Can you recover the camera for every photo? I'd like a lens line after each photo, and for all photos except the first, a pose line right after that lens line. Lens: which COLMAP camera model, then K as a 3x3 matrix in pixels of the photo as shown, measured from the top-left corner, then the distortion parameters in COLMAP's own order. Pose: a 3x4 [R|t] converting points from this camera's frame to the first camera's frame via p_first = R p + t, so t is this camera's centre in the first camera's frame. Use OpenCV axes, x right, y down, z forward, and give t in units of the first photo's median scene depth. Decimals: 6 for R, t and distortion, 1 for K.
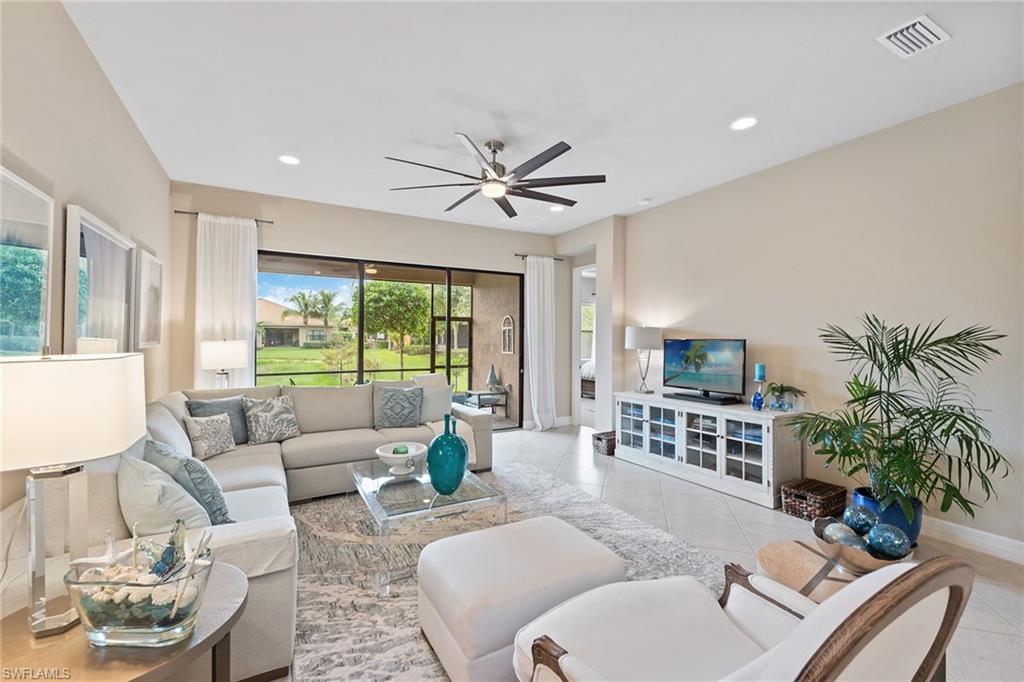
lens RADIAL K [[465.4, 0, 512.0], [0, 465.4, 341.0], [0, 0, 1]] dist [0.000012, -0.000003]
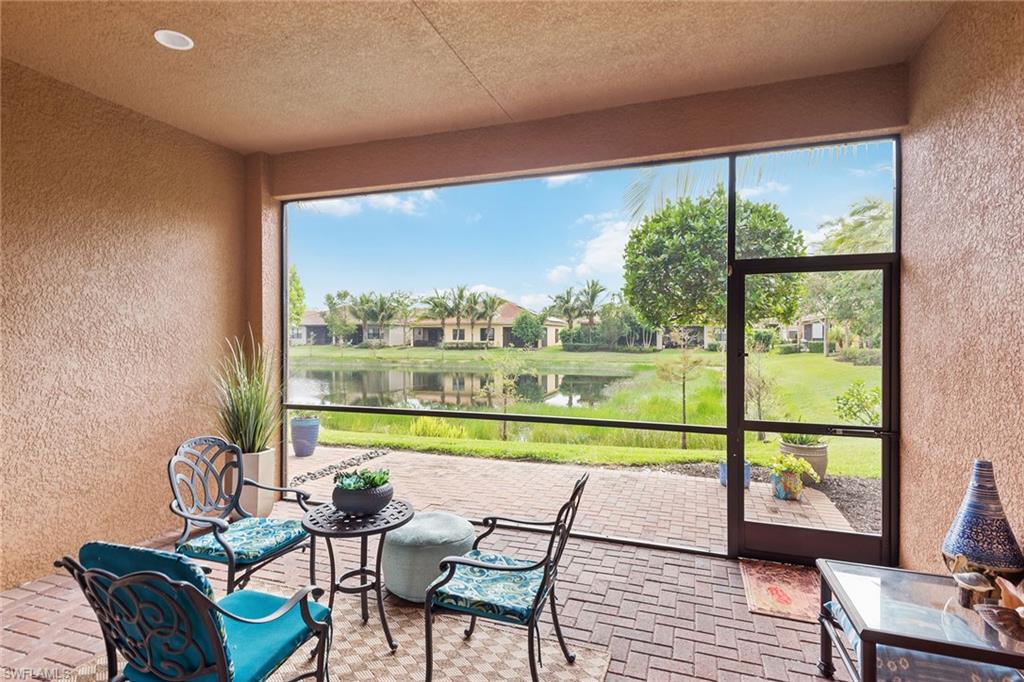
lens RADIAL K [[509.1, 0, 512.0], [0, 509.1, 341.0], [0, 0, 1]] dist [0.001031, 0.000153]
pose [[0.640949, -0.000284, -0.767584, -0.004376], [-0.000648, 0.999999, -0.000912, 0.000856], [0.767583, 0.001082, 0.640948, 0.641671]]
